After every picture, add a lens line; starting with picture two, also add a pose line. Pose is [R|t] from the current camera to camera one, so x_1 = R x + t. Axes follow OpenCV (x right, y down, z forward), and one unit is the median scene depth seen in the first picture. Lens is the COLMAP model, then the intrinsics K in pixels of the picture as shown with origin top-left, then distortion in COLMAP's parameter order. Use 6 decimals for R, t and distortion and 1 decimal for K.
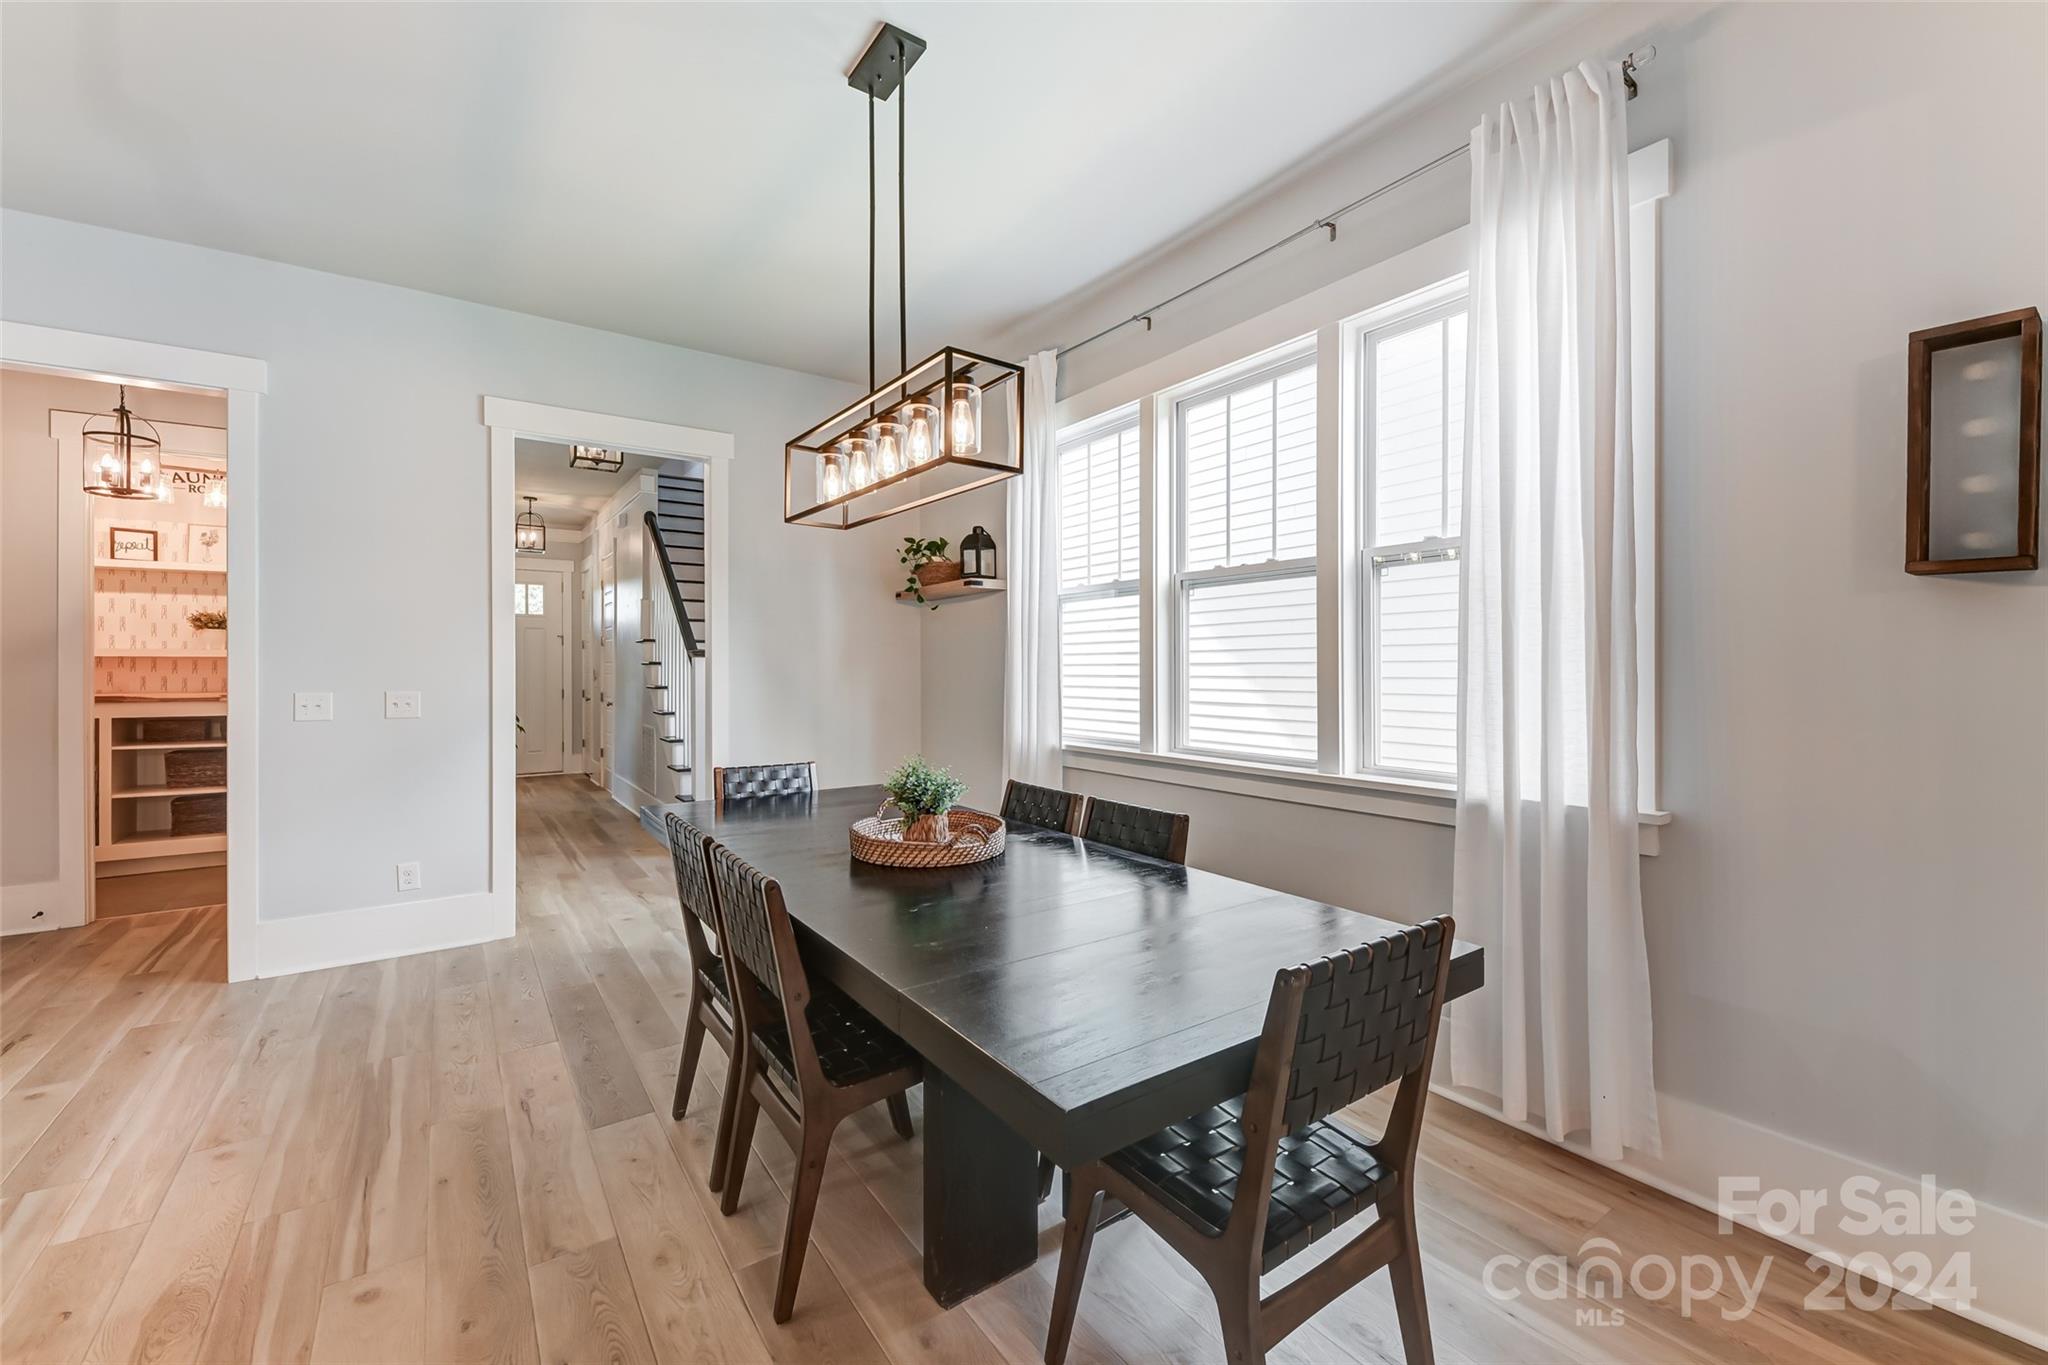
lens RADIAL K [[847.0, 0, 1025.0], [0, 847.0, 664.7], [0, 0, 1]] dist [0.017034, -0.004955]
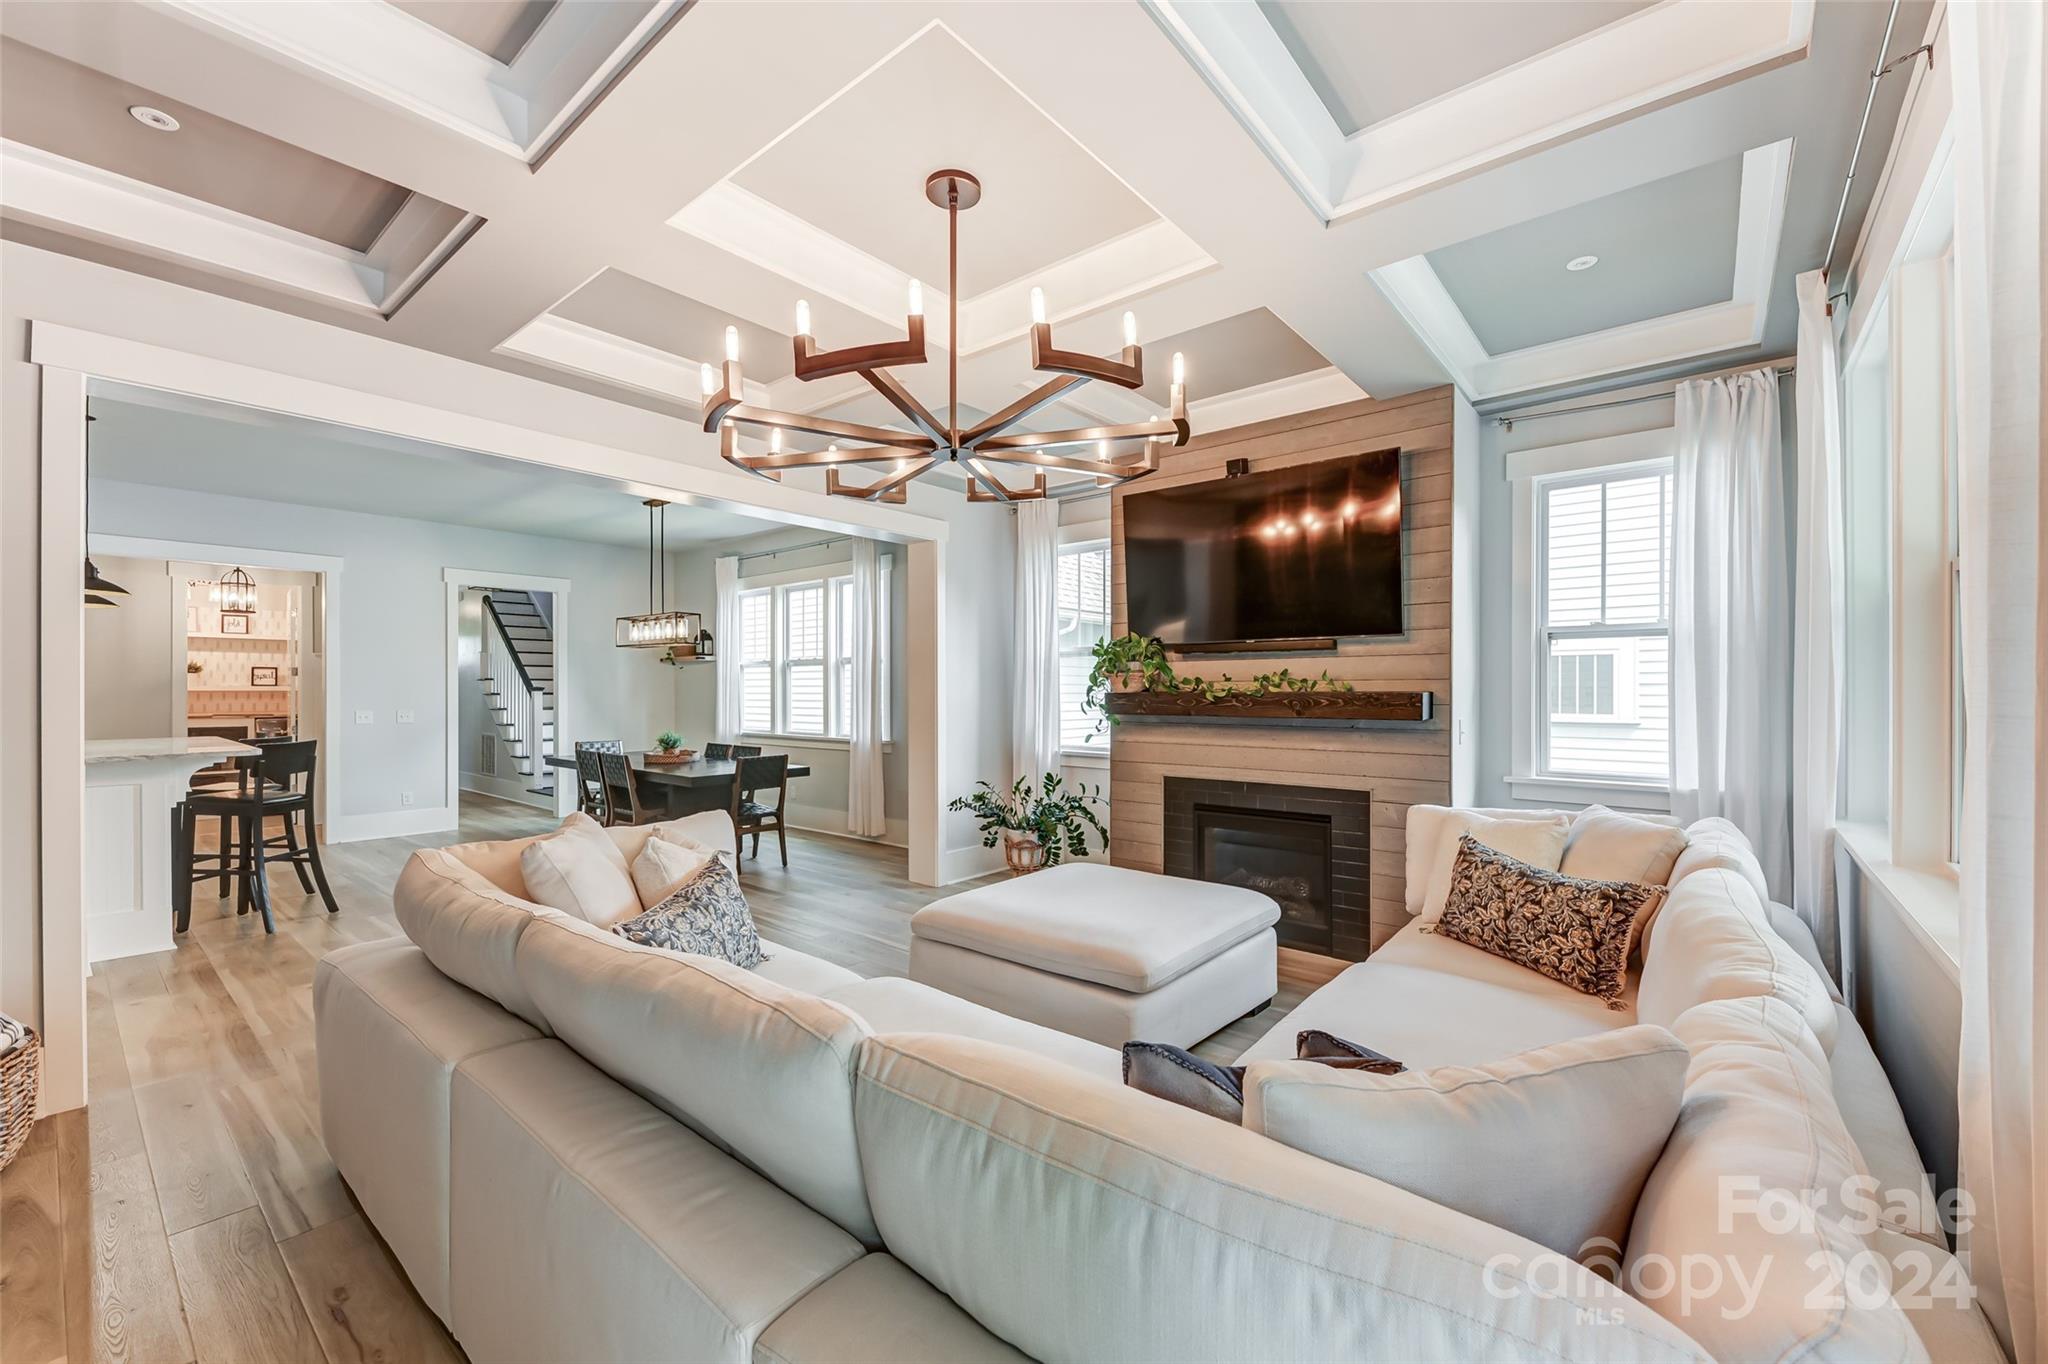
lens RADIAL K [[818.3, 0, 1031.7], [0, 818.3, 687.8], [0, 0, 1]] dist [0.022951, -0.012860]
pose [[0.962880, 0.000777, 0.269928, 0.225554], [-0.001072, 0.999999, 0.000945, -0.030792], [-0.269927, -0.001200, 0.962880, -1.472780]]
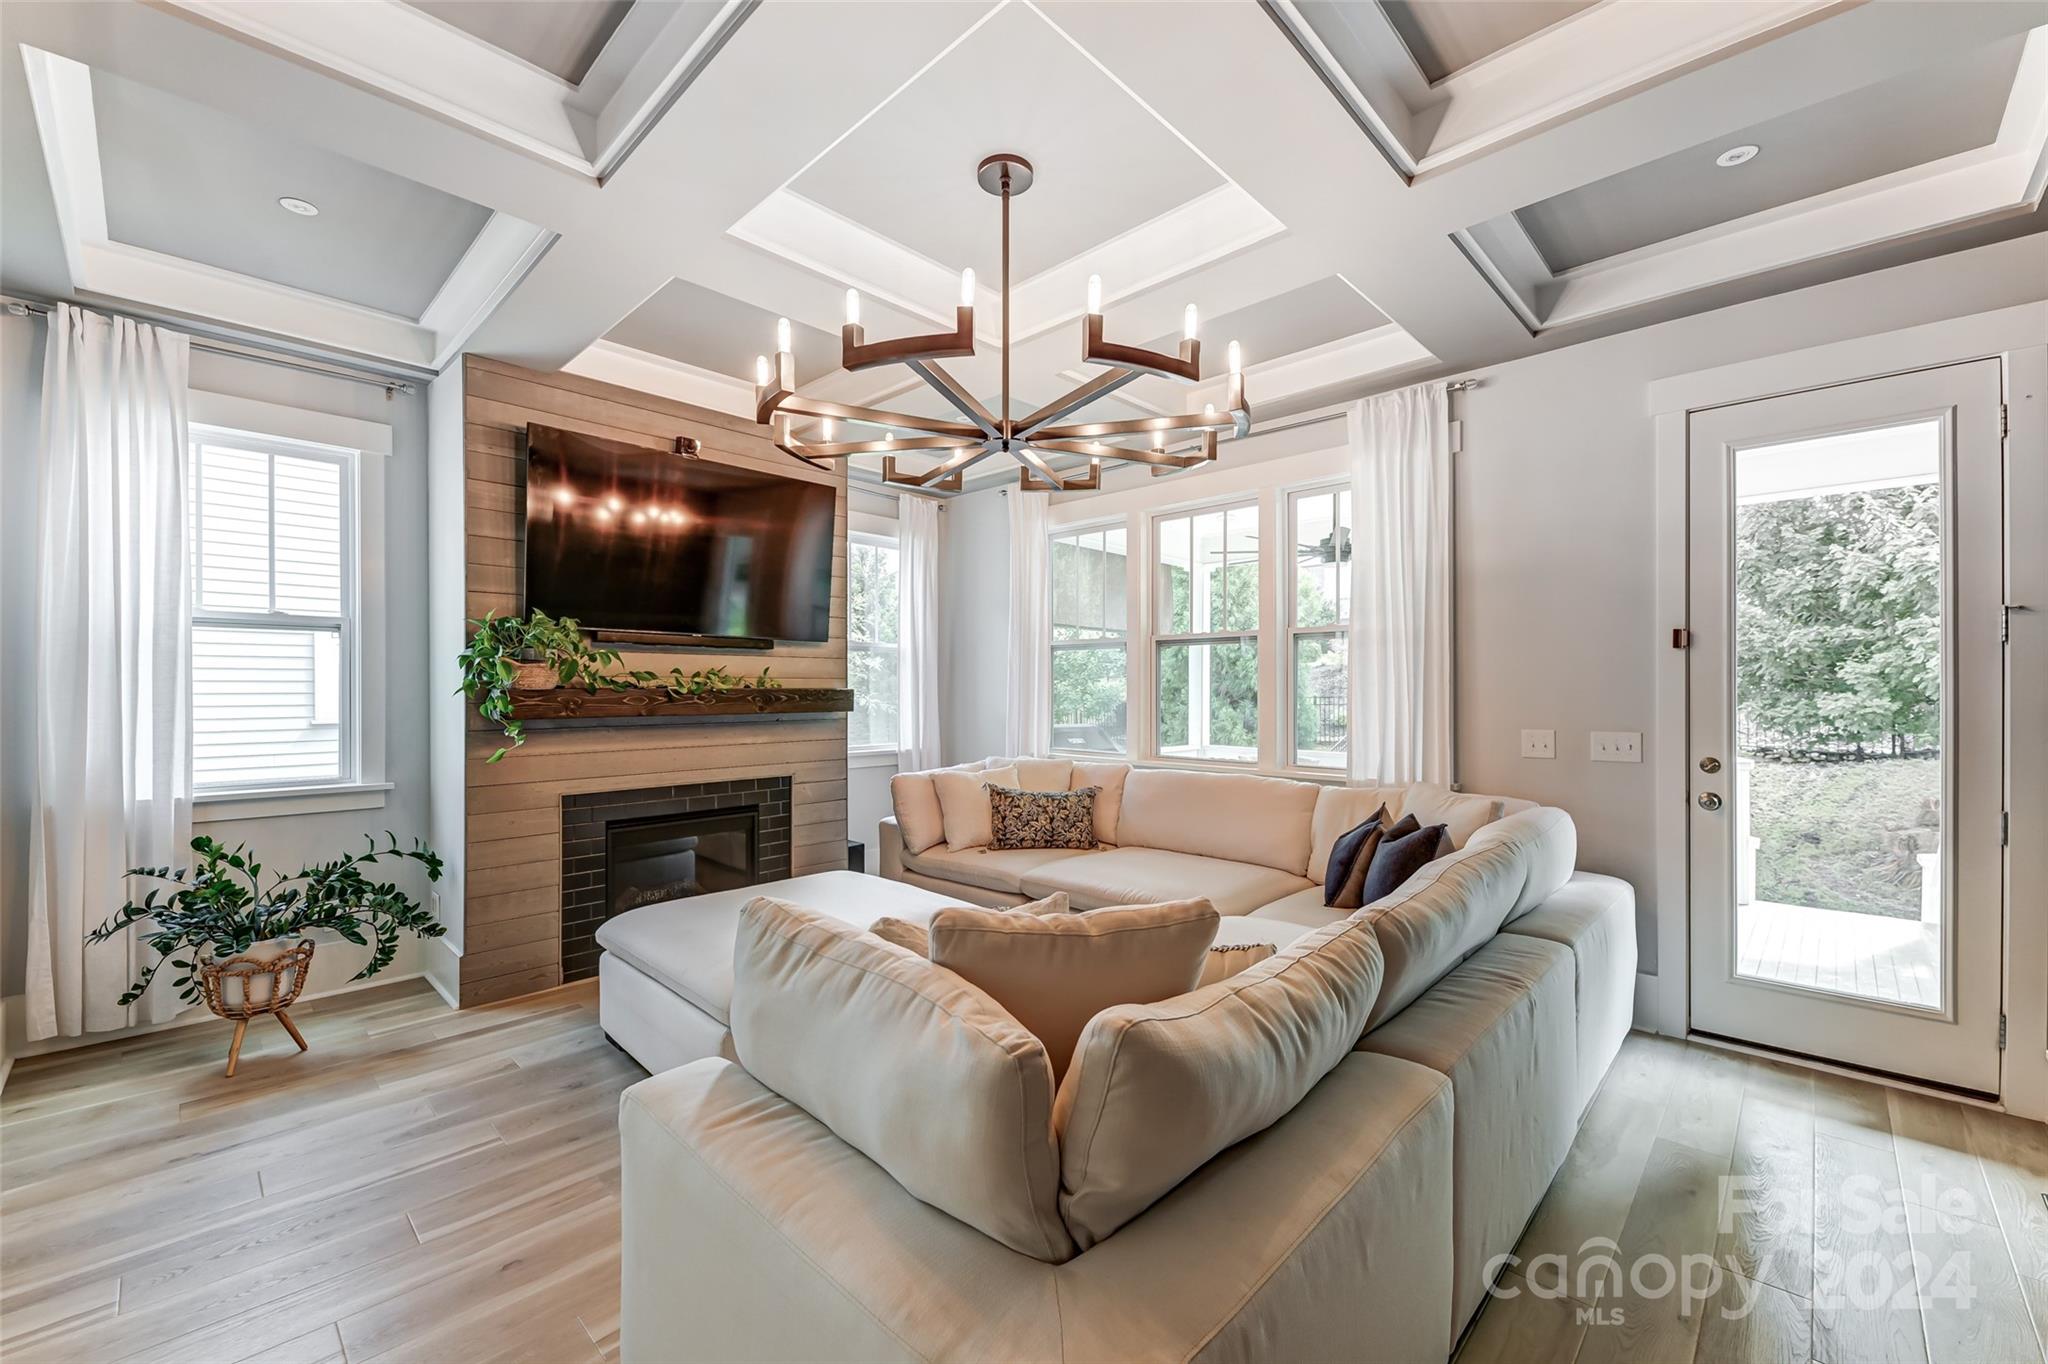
lens RADIAL K [[823.3, 0, 1027.7], [0, 823.3, 683.3], [0, 0, 1]] dist [0.000039, -0.000434]
pose [[-0.204922, 0.004947, 0.978766, -0.362851], [-0.005569, 0.999965, -0.006220, -0.026072], [-0.978762, -0.006725, -0.204887, -0.603297]]
